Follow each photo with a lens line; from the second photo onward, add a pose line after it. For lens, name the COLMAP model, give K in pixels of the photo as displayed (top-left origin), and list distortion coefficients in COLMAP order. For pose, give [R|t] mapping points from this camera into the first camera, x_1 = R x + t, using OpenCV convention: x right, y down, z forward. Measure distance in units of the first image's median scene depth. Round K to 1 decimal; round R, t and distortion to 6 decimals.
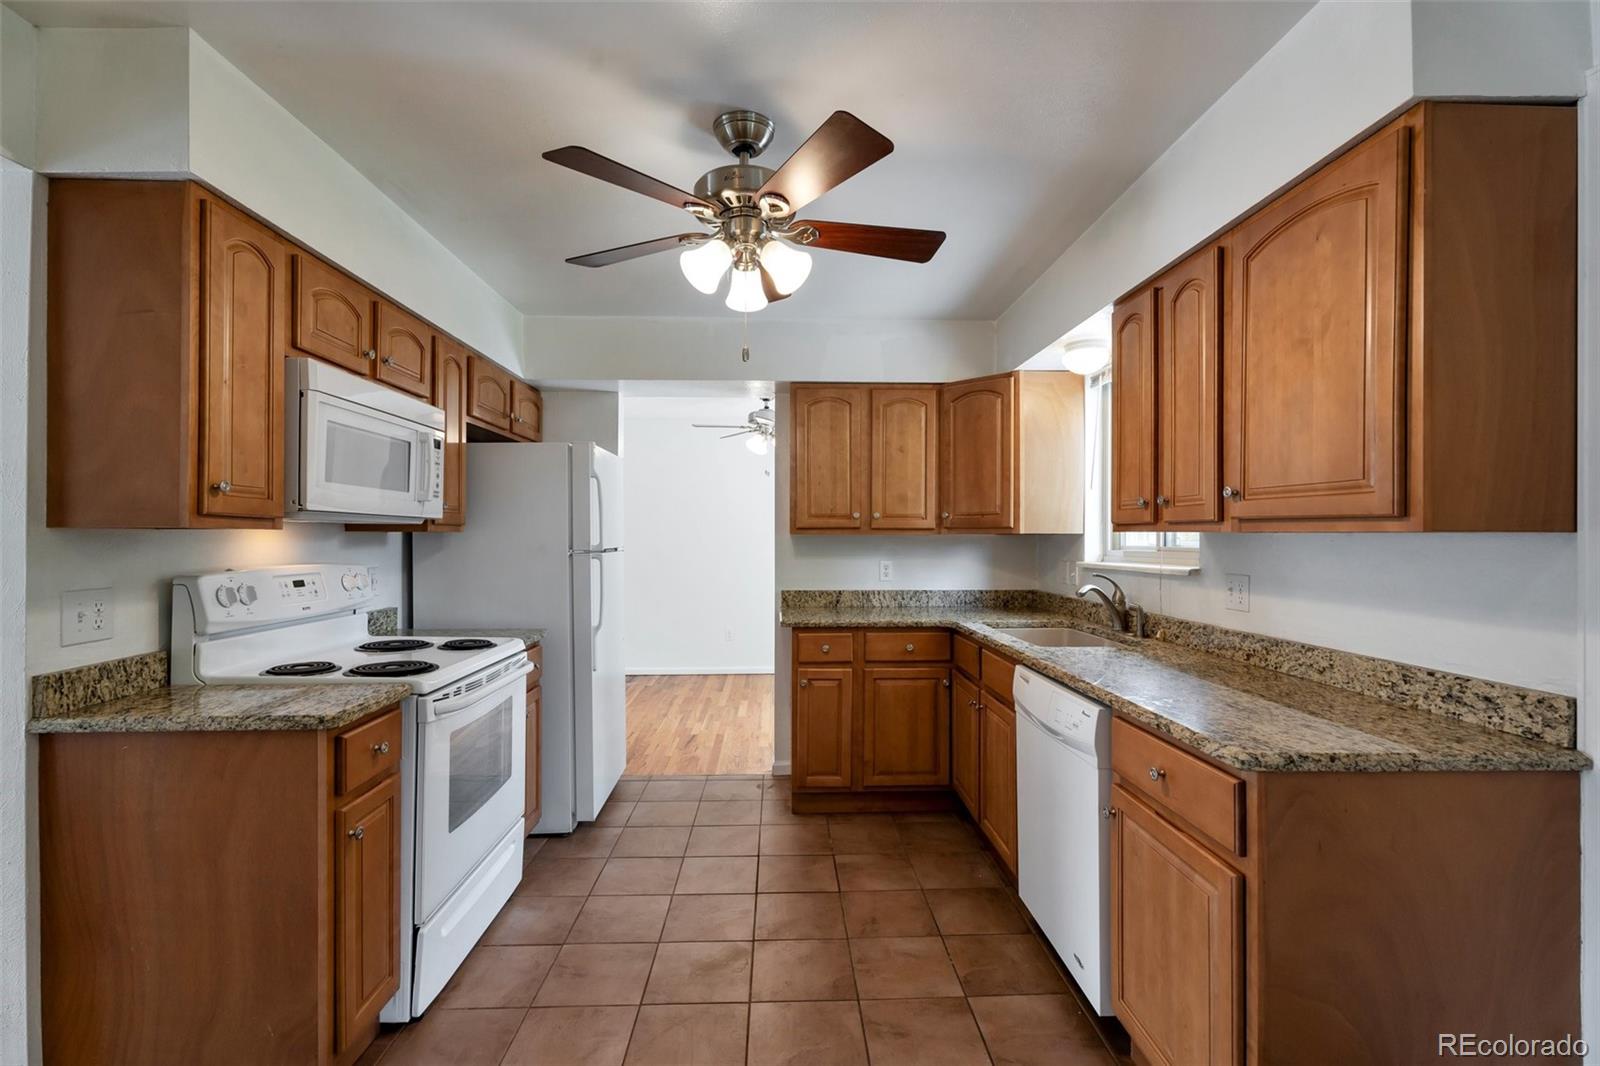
lens RADIAL K [[729.8, 0, 800.3], [0, 729.8, 531.1], [0, 0, 1]] dist [0.002928, -0.002177]
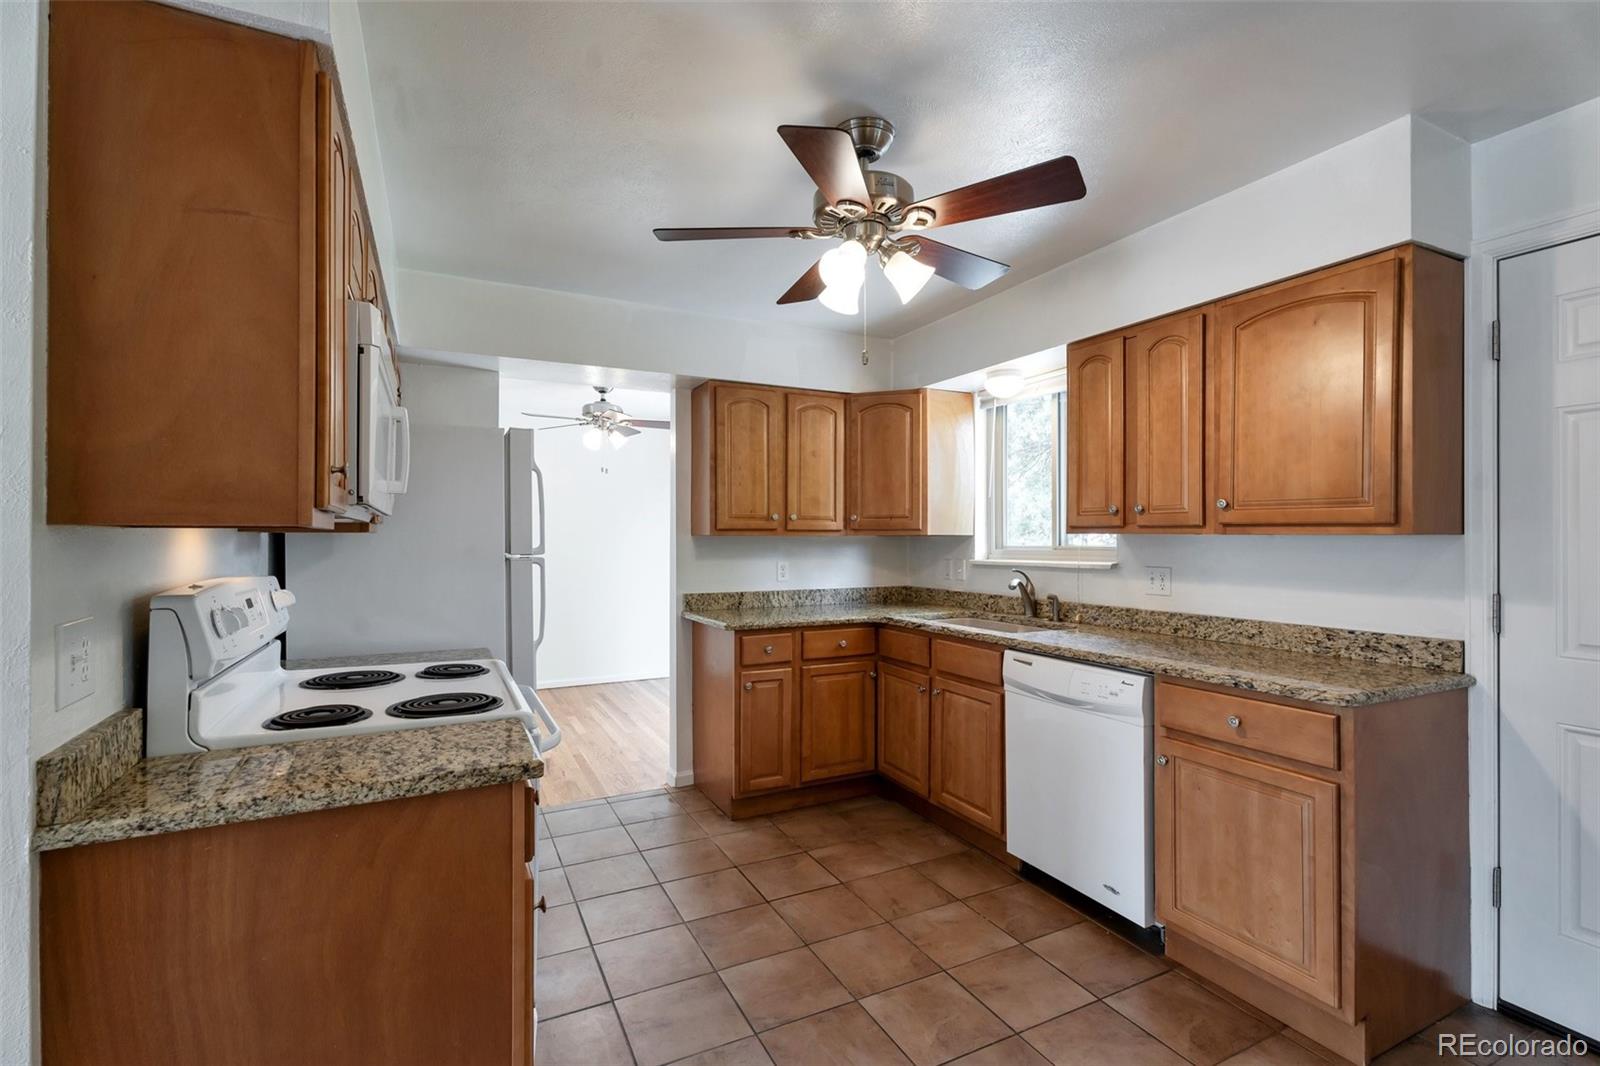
lens RADIAL K [[729.8, 0, 813.2], [0, 729.8, 531.6], [0, 0, 1]] dist [0.002928, -0.002177]
pose [[0.904771, 0.002701, 0.425891, -0.553037], [-0.002294, 0.999996, -0.001468, 0.000324], [-0.425893, 0.000351, 0.904773, 0.112751]]
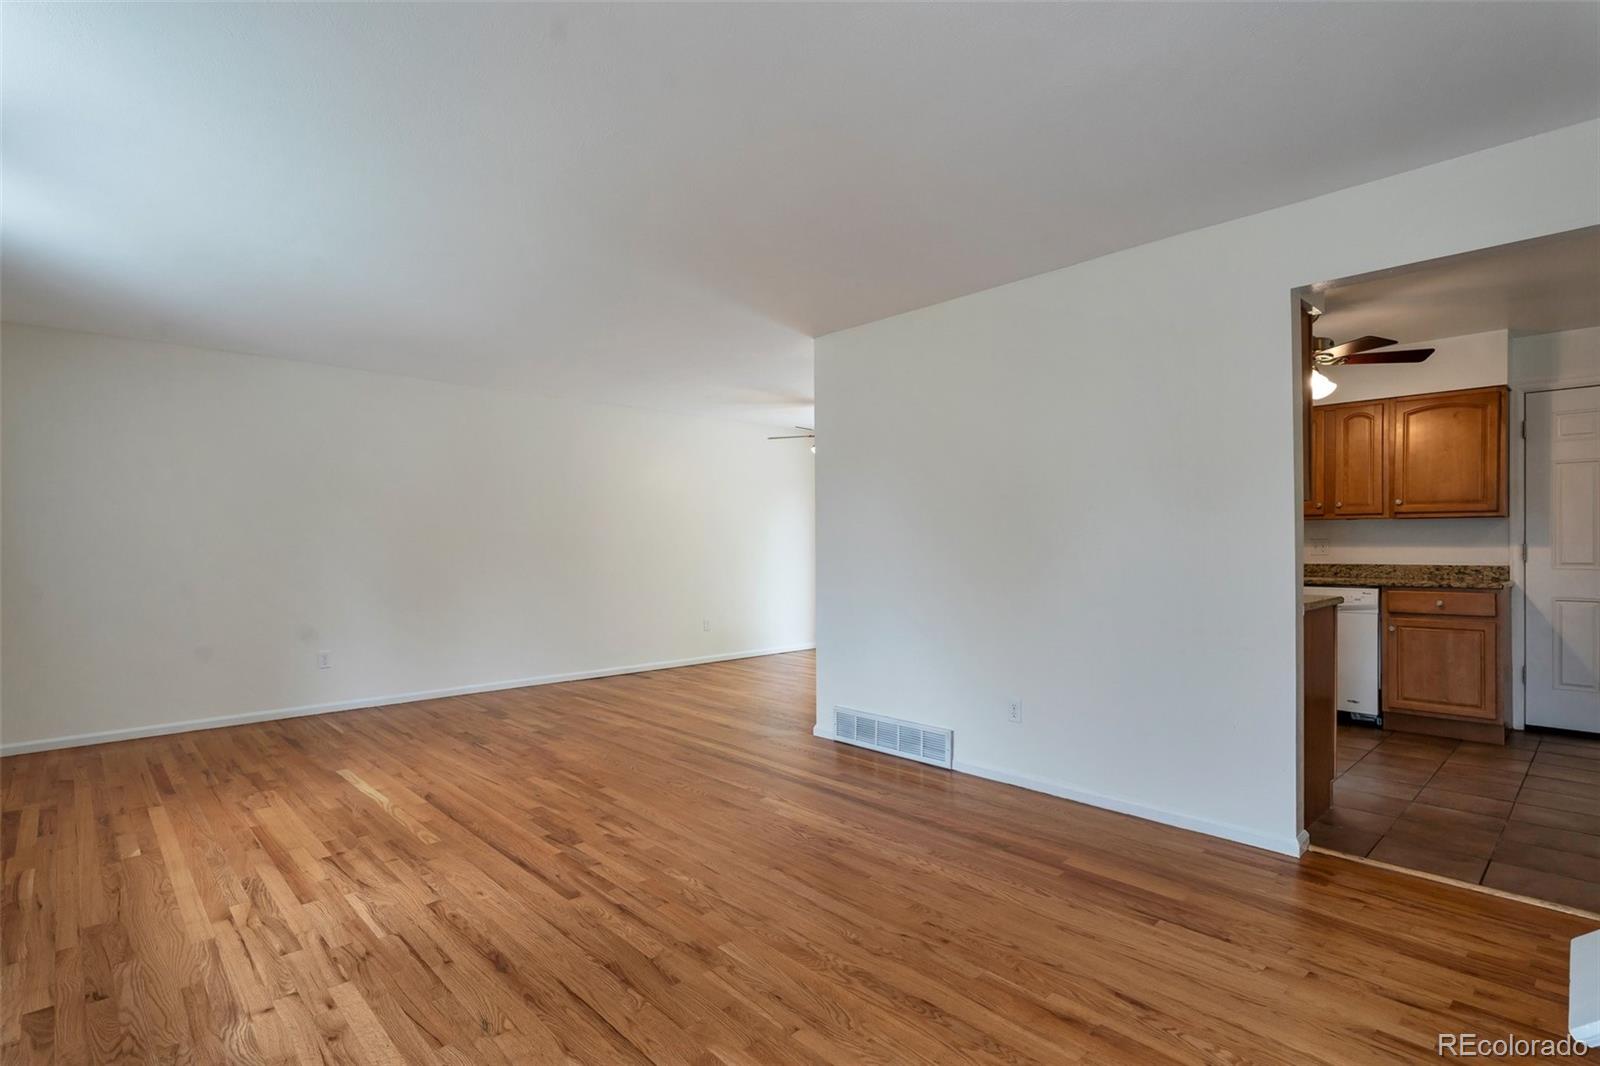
lens RADIAL K [[770.1, 0, 790.0], [0, 770.1, 547.7], [0, 0, 1]] dist [-0.000788, -0.001165]
pose [[0.755538, 0.001147, 0.655104, -2.458496], [-0.004294, 0.999986, 0.003202, 0.093835], [-0.655091, -0.005232, 0.755532, 0.309289]]
